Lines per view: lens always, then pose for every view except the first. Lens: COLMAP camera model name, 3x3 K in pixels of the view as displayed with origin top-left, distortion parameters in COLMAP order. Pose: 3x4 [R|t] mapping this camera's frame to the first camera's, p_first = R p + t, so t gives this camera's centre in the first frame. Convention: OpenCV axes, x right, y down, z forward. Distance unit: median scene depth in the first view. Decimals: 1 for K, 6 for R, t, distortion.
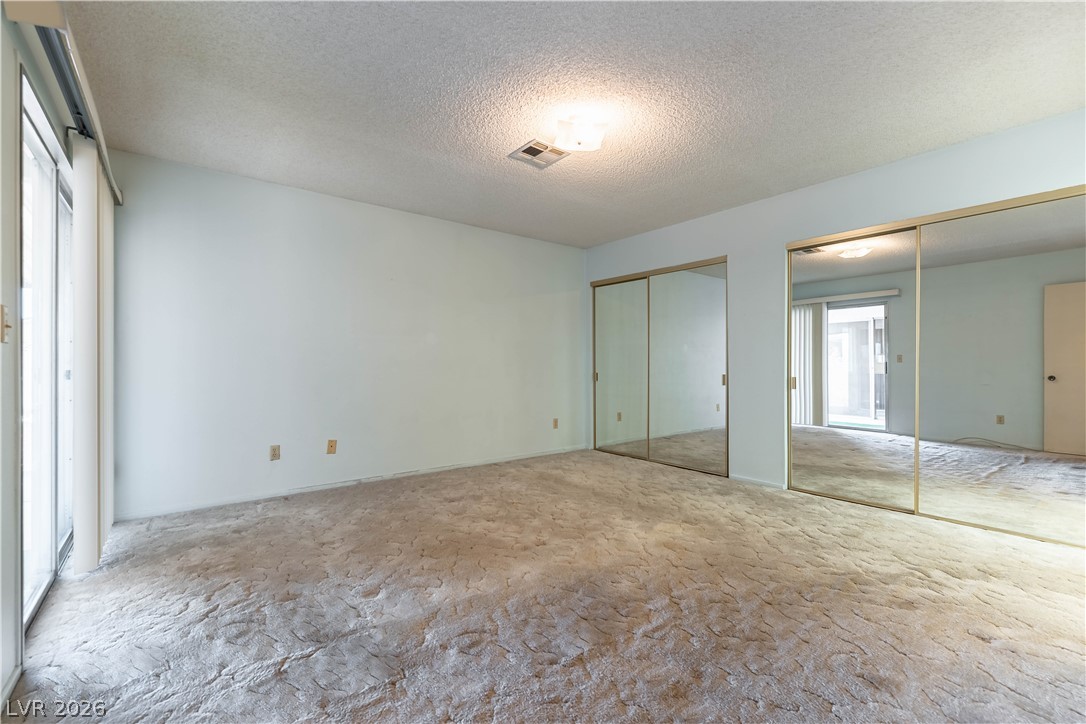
lens RADIAL K [[474.3, 0, 554.0], [0, 474.3, 365.3], [0, 0, 1]] dist [0.002298, -0.001113]
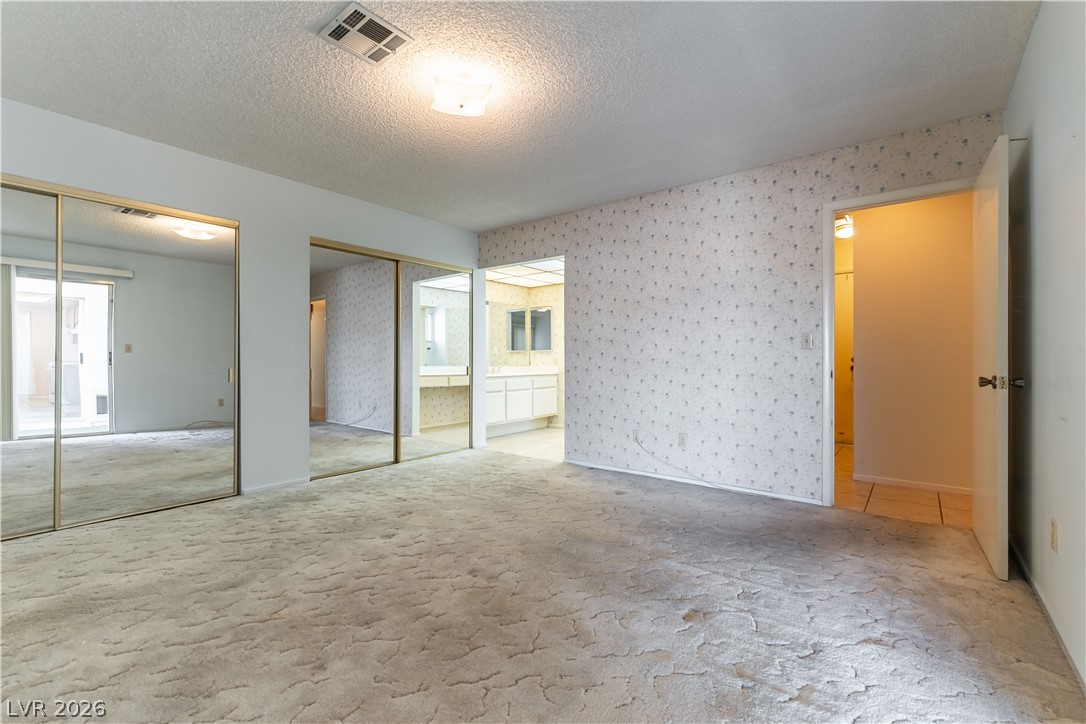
lens RADIAL K [[474.3, 0, 553.0], [0, 474.3, 360.7], [0, 0, 1]] dist [0.002298, -0.001113]
pose [[-0.249273, -0.006332, 0.968412, -0.641123], [-0.008401, 0.999955, 0.004376, -0.000855], [-0.968397, -0.007045, -0.249315, 0.793883]]
